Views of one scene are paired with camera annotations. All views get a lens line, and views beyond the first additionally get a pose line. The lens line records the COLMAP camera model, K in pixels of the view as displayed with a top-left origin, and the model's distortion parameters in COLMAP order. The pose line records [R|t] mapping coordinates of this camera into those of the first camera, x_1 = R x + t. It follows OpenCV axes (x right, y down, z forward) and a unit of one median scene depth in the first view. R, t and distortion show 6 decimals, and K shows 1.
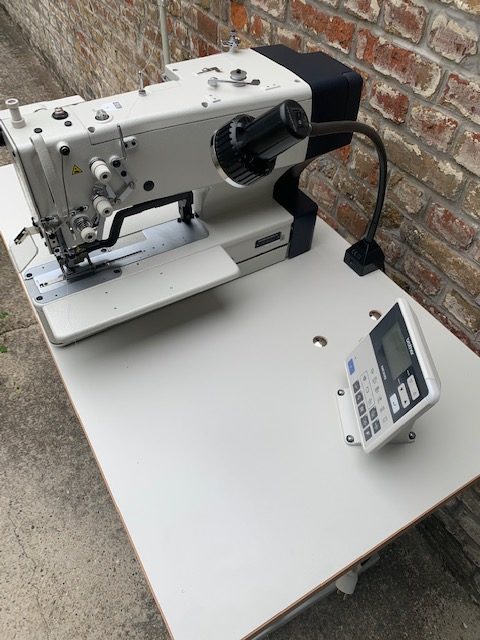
lens RADIAL K [[482.6, 0, 241.3], [0, 482.6, 319.6], [0, 0, 1]] dist [0.015630, 0.000824]
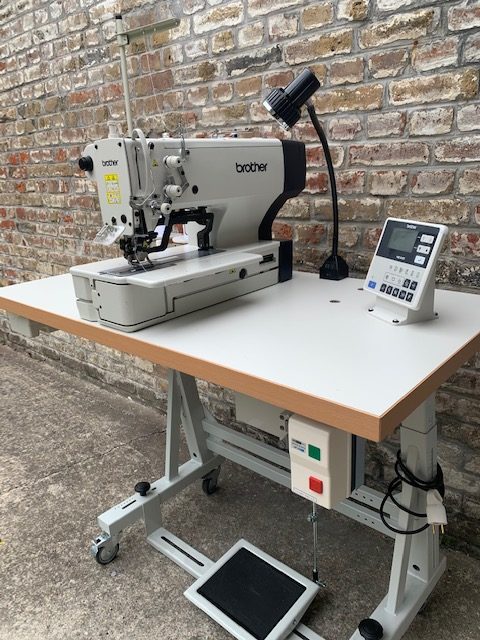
lens RADIAL K [[482.6, 0, 240.1], [0, 482.6, 319.3], [0, 0, 1]] dist [0.015630, 0.000824]
pose [[0.952784, -0.155801, 0.260630, -0.391094], [0.263950, 0.849273, -0.457238, 0.570942], [-0.150108, 0.504443, 0.850297, -0.015156]]
